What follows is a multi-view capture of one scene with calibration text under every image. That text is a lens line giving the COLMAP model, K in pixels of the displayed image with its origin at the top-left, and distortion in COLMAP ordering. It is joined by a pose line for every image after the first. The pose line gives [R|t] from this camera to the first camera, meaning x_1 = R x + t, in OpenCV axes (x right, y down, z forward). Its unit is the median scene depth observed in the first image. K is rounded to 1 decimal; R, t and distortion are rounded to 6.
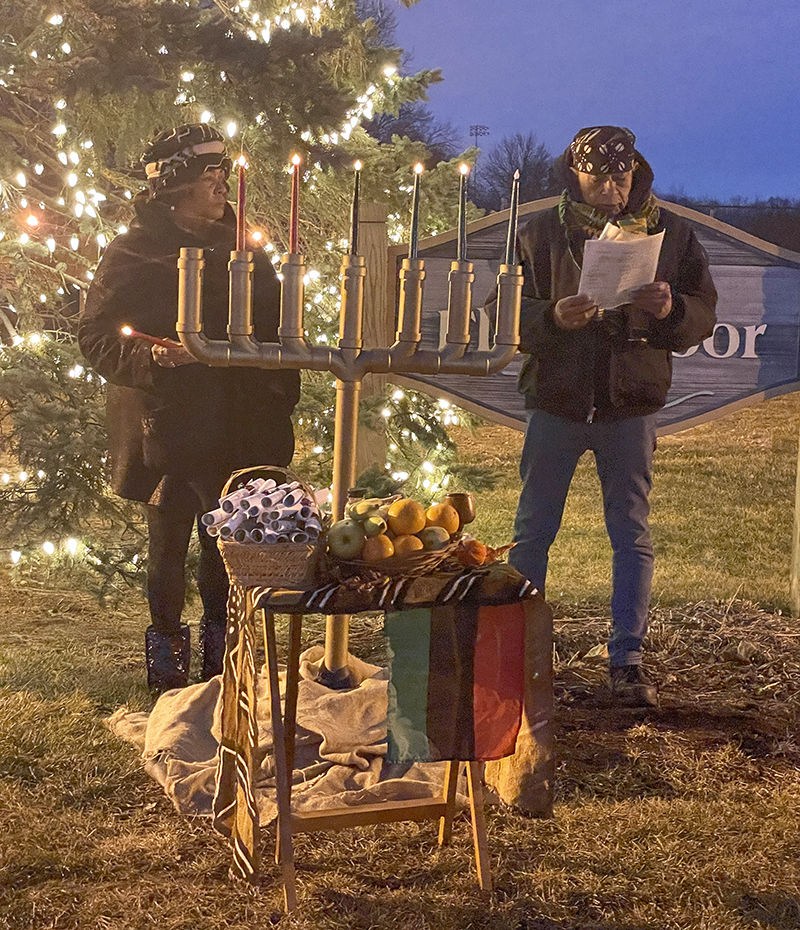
lens RADIAL K [[1674.8, 0, 434.6], [0, 1674.8, 465.5], [0, 0, 1]] dist [0.115188, 0.224834]
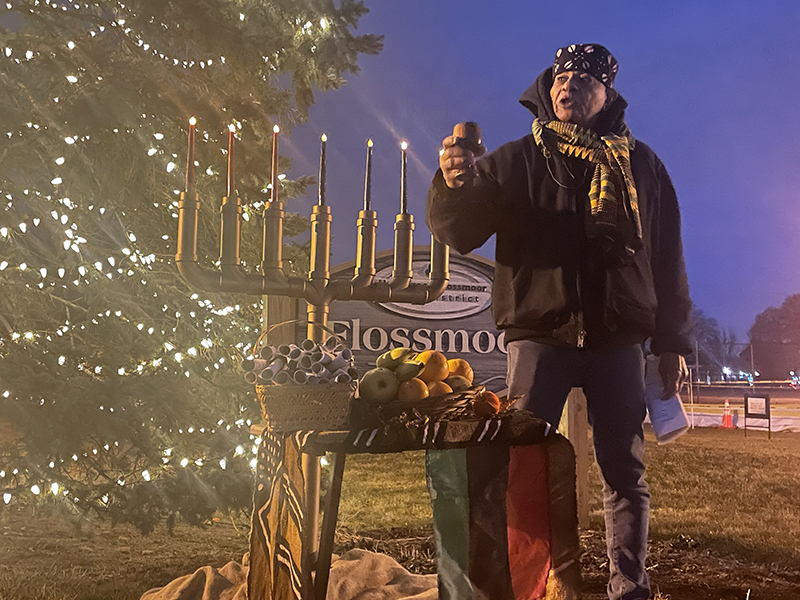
lens RADIAL K [[897.8, 0, 400.0], [0, 897.8, 300.0], [0, 0, 1]] dist [0.098710, -0.035582]
pose [[0.983438, -0.003988, 0.181203, -0.136407], [0.043235, 0.976059, -0.213167, 0.107633], [-0.176015, 0.217471, 0.960065, 0.436684]]
